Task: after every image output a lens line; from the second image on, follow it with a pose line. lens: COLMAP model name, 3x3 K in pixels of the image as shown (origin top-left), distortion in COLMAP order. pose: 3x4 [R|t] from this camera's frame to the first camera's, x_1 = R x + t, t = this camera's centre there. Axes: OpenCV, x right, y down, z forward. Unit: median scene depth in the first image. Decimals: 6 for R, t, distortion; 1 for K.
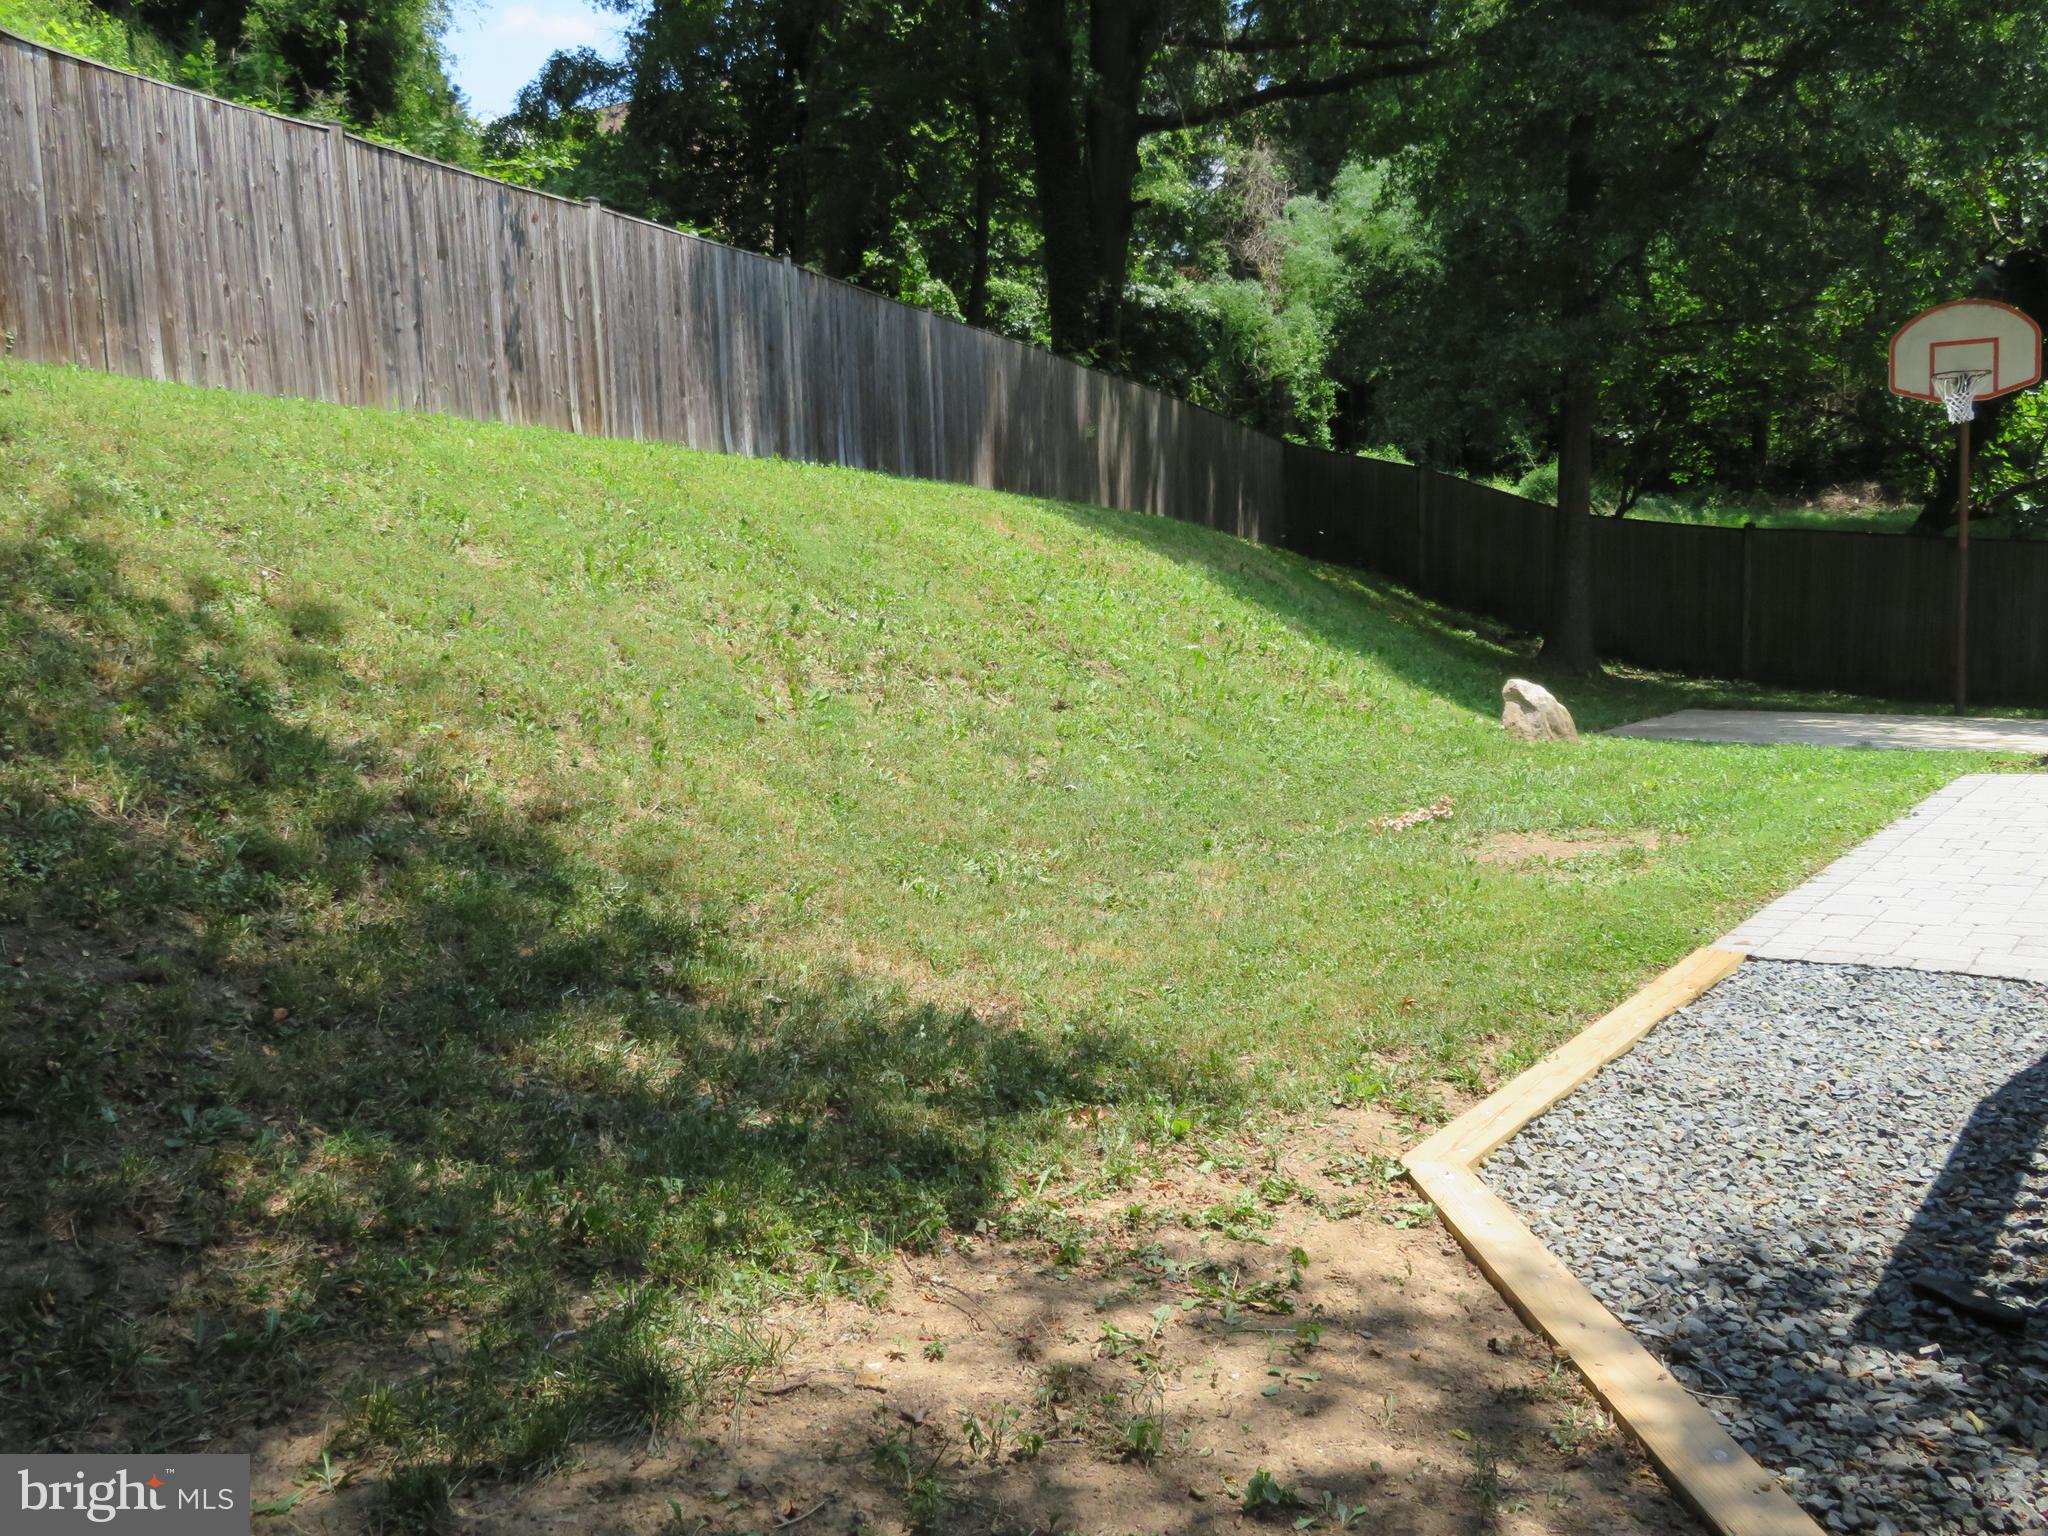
lens RADIAL K [[1851.4, 0, 1022.9], [0, 1851.4, 768.1], [0, 0, 1]] dist [0.001197, -0.003986]
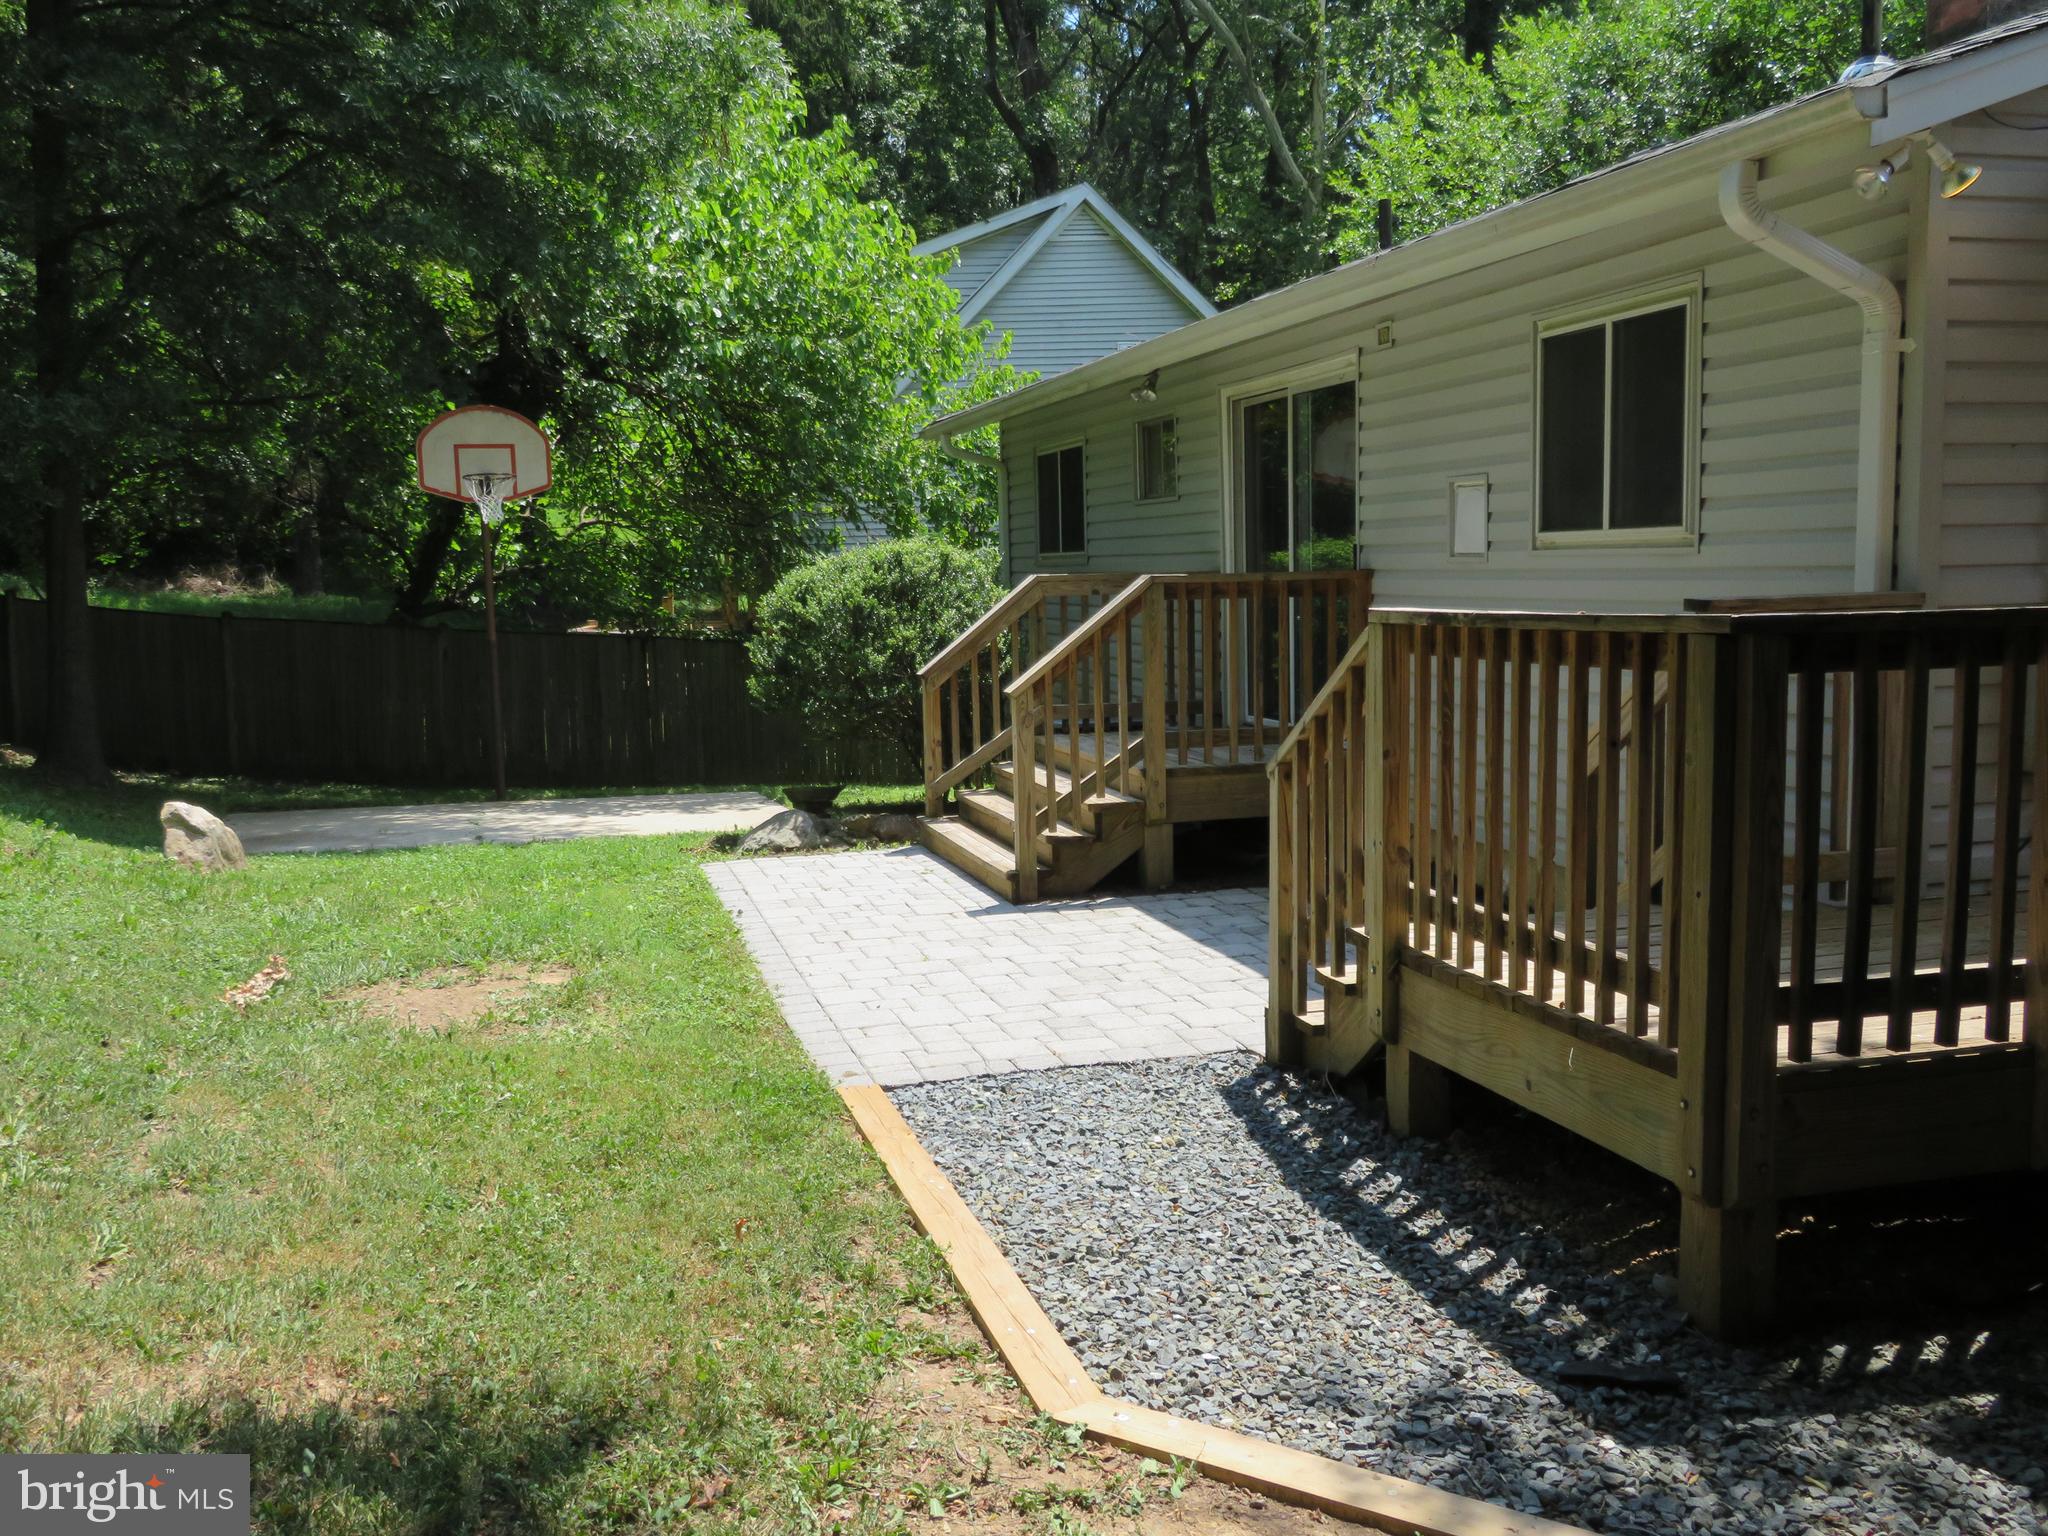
lens RADIAL K [[1840.3, 0, 1038.1], [0, 1840.3, 772.5], [0, 0, 1]] dist [0.000268, -0.013091]
pose [[0.626259, -0.059985, 0.777304, -0.206142], [0.089025, 0.996016, 0.005138, -0.042074], [-0.774515, 0.065982, 0.629104, 0.204813]]
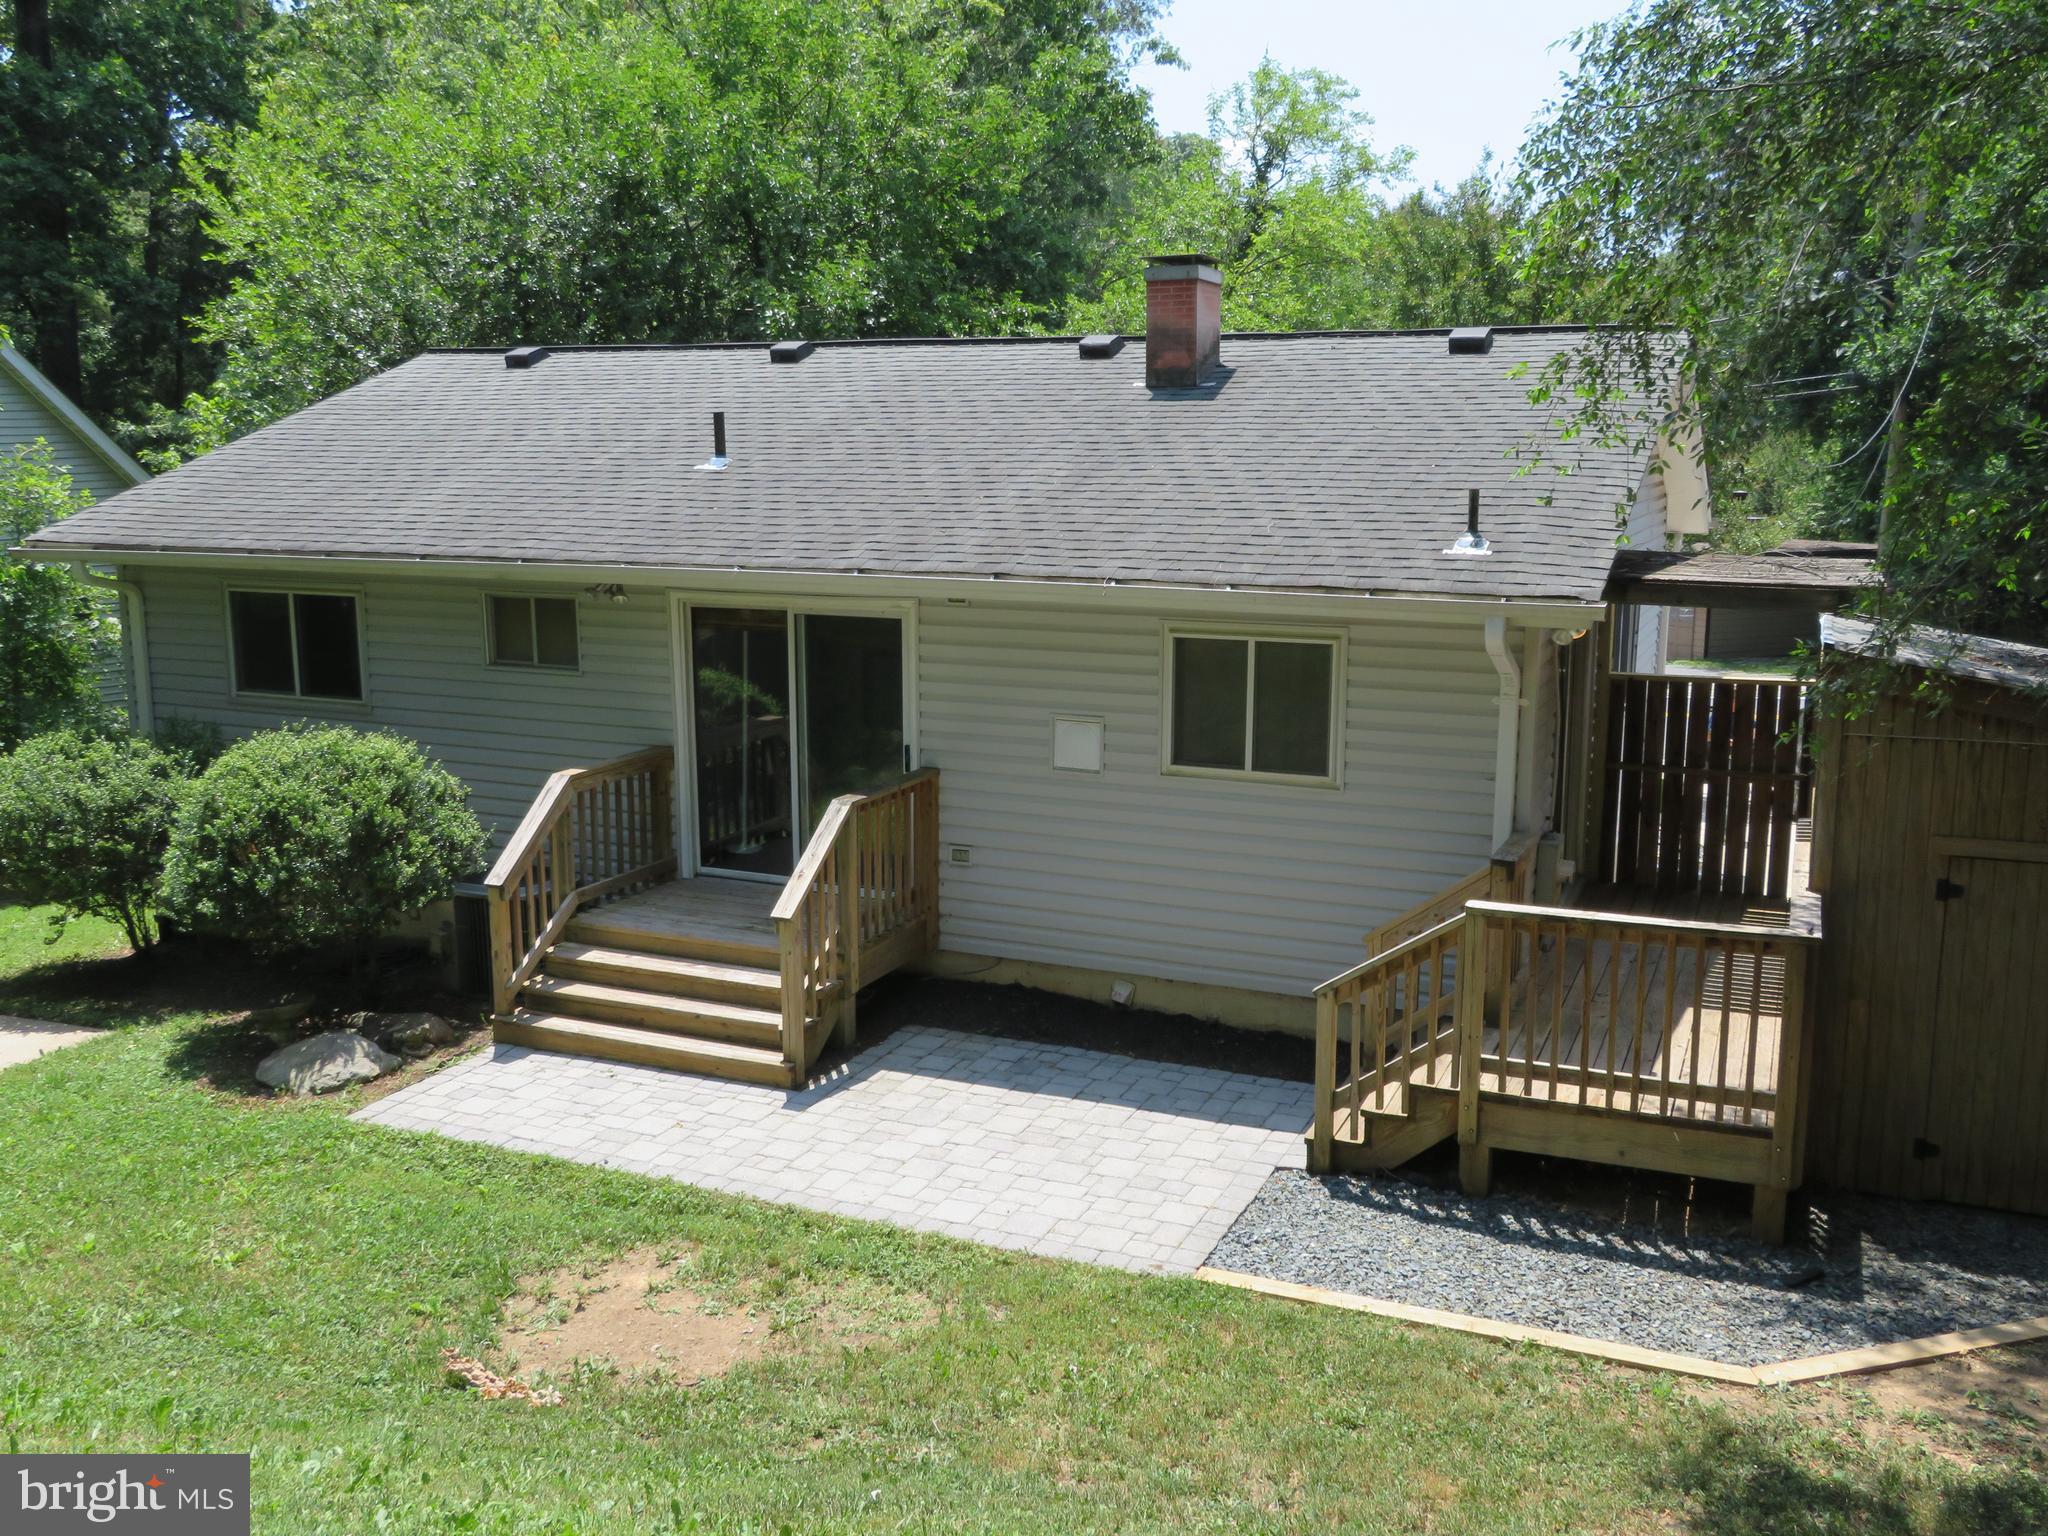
lens RADIAL K [[1840.3, 0, 1038.1], [0, 1840.3, 772.5], [0, 0, 1]] dist [0.000268, -0.013091]
pose [[-0.209202, -0.140689, 0.967699, -0.595215], [0.123514, 0.977869, 0.168869, -0.347573], [-0.970041, 0.154852, -0.187195, 0.881303]]
